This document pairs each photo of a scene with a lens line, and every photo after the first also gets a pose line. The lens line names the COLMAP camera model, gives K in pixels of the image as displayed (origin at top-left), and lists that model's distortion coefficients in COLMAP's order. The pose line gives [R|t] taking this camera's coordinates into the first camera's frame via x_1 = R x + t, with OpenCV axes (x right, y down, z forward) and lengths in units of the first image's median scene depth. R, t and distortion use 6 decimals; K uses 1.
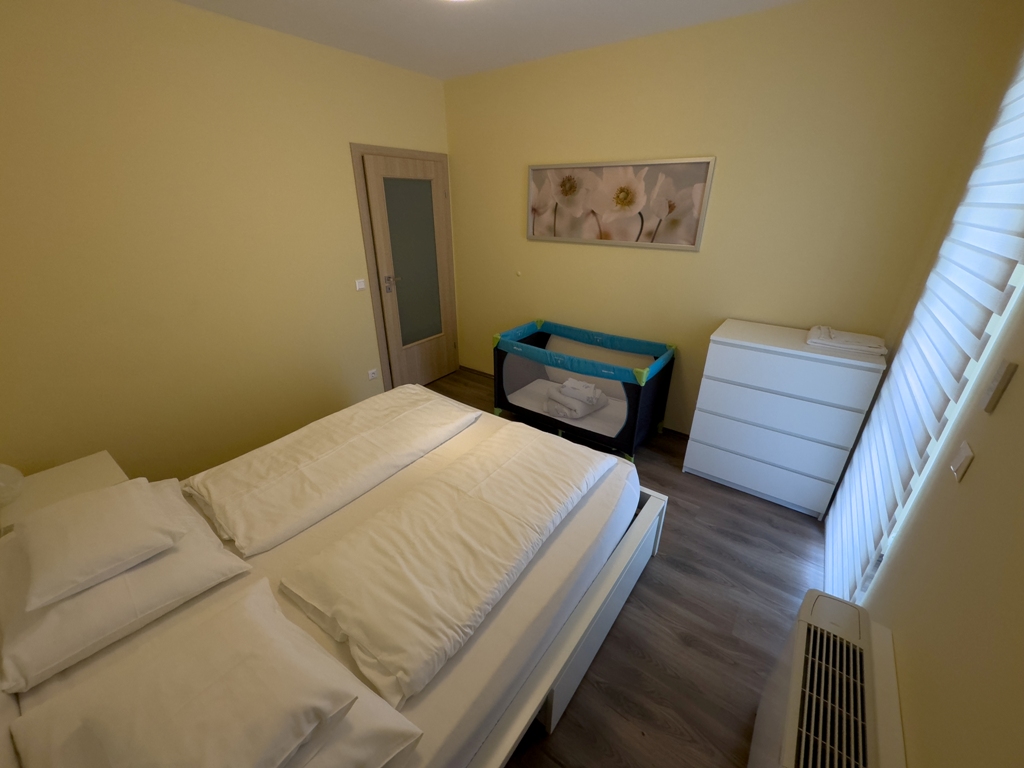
lens RADIAL K [[404.1, 0, 511.3], [0, 404.1, 382.2], [0, 0, 1]] dist [-0.009446, -0.000172]
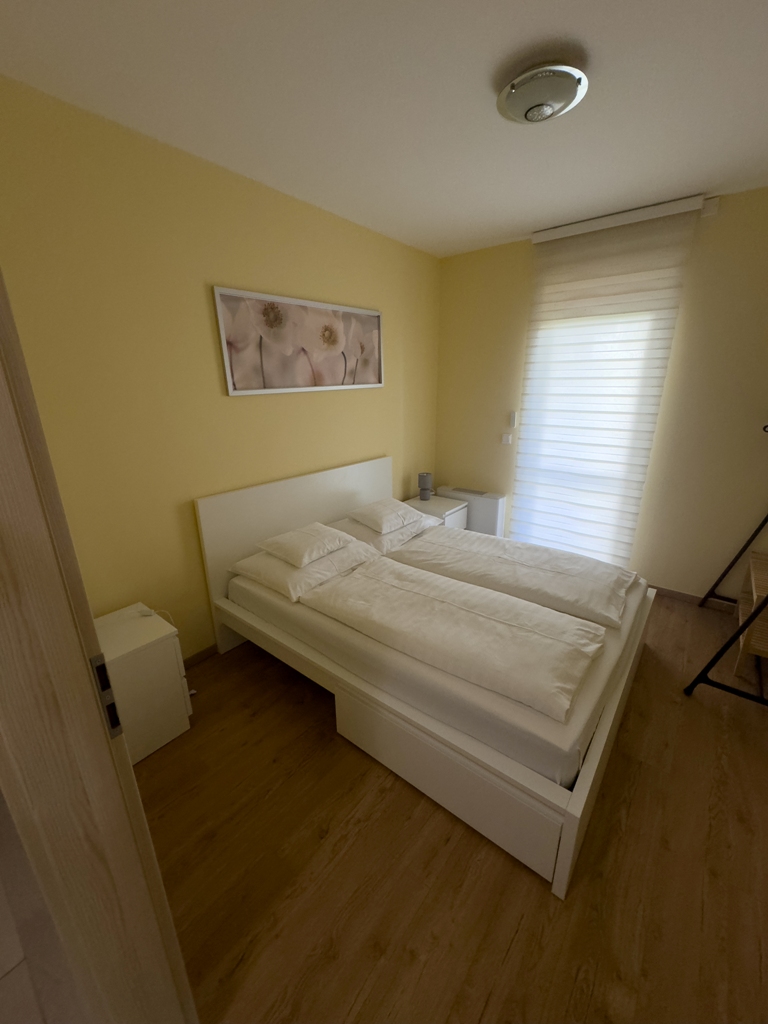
lens RADIAL K [[404.1, 0, 387.0], [0, 404.1, 509.1], [0, 0, 1]] dist [-0.009446, -0.000172]
pose [[0.034279, -0.296243, 0.954497, -0.714193], [0.425262, 0.868606, 0.254313, -0.268258], [-0.904421, 0.397194, 0.155756, 0.835127]]
